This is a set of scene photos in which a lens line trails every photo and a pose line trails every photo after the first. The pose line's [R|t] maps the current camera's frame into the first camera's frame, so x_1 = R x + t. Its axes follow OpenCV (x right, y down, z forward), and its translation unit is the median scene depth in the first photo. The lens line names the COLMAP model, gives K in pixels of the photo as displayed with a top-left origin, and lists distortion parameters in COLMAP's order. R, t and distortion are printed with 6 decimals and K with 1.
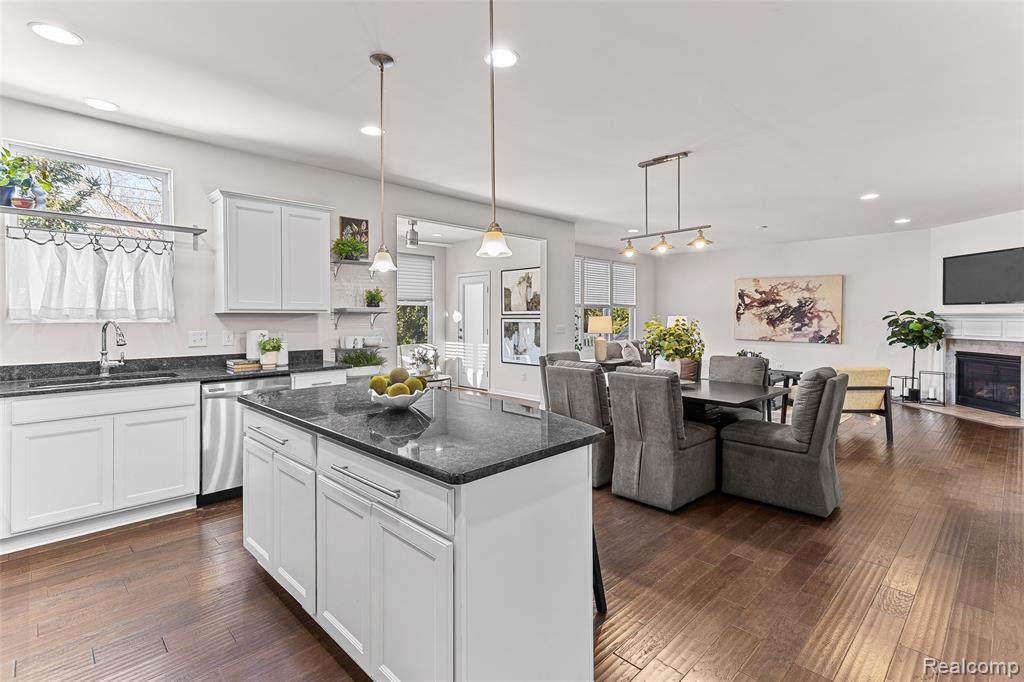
lens RADIAL K [[492.1, 0, 518.1], [0, 492.1, 319.3], [0, 0, 1]] dist [0.040576, 0.000552]
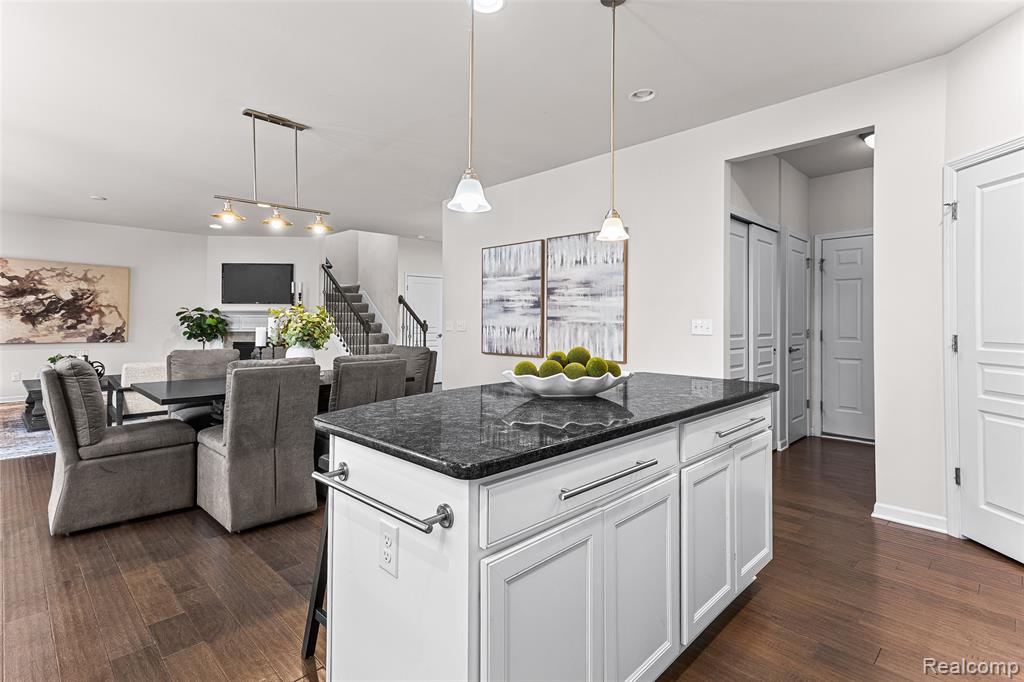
lens RADIAL K [[492.1, 0, 510.3], [0, 492.1, 314.5], [0, 0, 1]] dist [0.040576, 0.000552]
pose [[0.015070, 0.014538, 0.999781, -0.263904], [0.003395, 0.999888, -0.014591, 0.014054], [-0.999881, 0.003614, 0.015019, 0.269407]]
